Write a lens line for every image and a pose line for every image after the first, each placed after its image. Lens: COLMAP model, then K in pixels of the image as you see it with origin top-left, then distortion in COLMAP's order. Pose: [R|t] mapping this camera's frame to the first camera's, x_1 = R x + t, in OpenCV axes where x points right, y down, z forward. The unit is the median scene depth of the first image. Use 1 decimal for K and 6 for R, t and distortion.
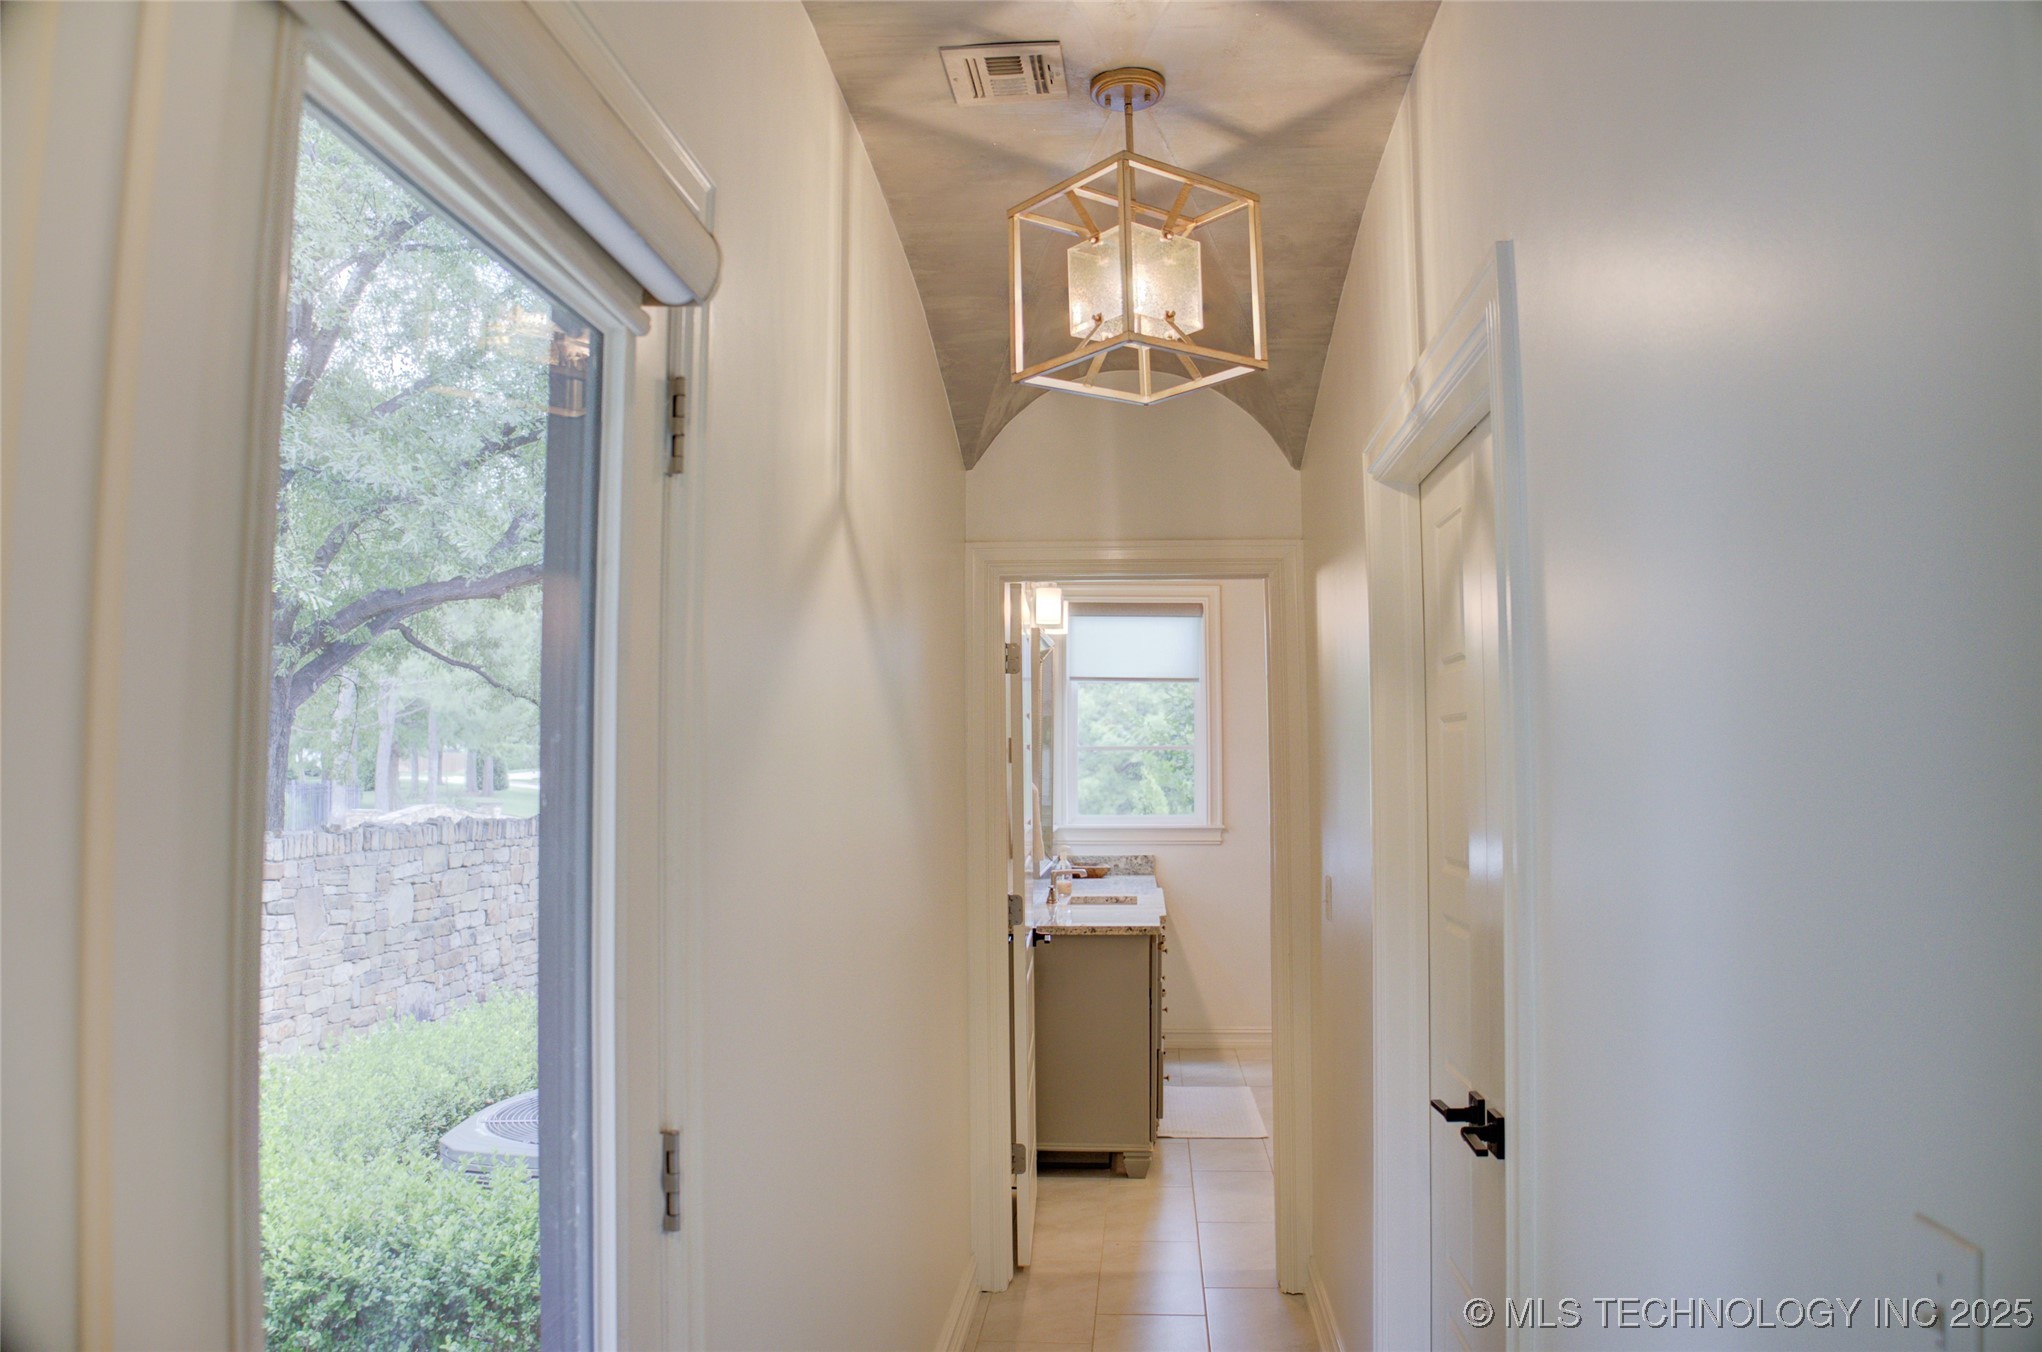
lens RADIAL K [[1377.3, 0, 1021.0], [0, 1377.3, 676.0], [0, 0, 1]] dist [-0.122189, 0.003499]
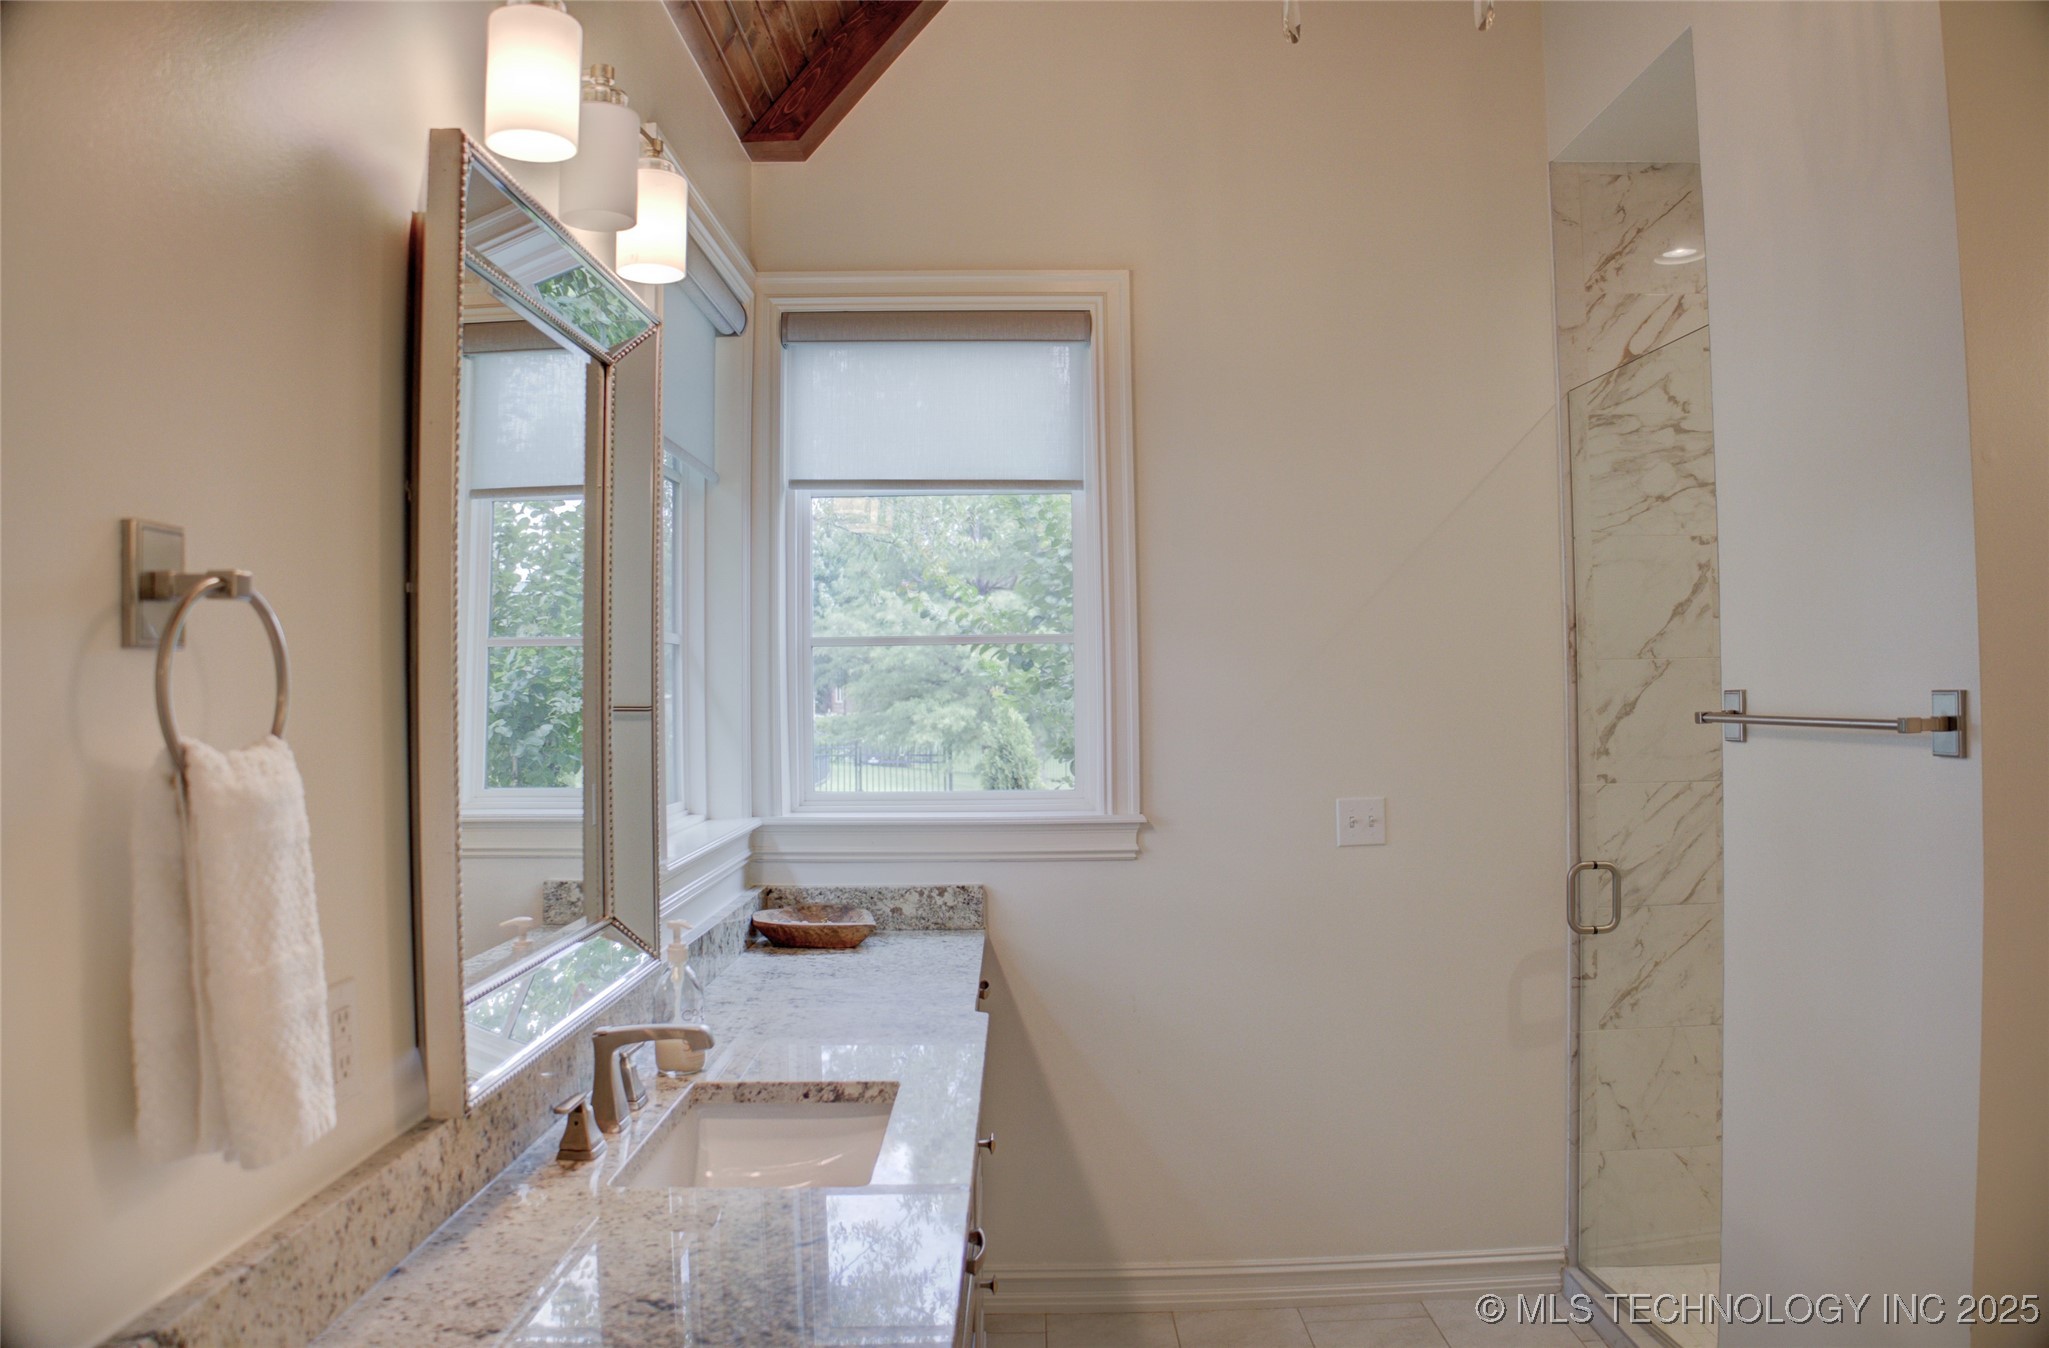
lens RADIAL K [[1382.0, 0, 1024.5], [0, 1382.0, 674.0], [0, 0, 1]] dist [-0.122189, 0.003499]
pose [[0.996524, -0.014725, 0.081992, 0.073482], [0.010345, 0.998509, 0.053591, 0.039988], [-0.082659, -0.052556, 0.995191, 0.556344]]
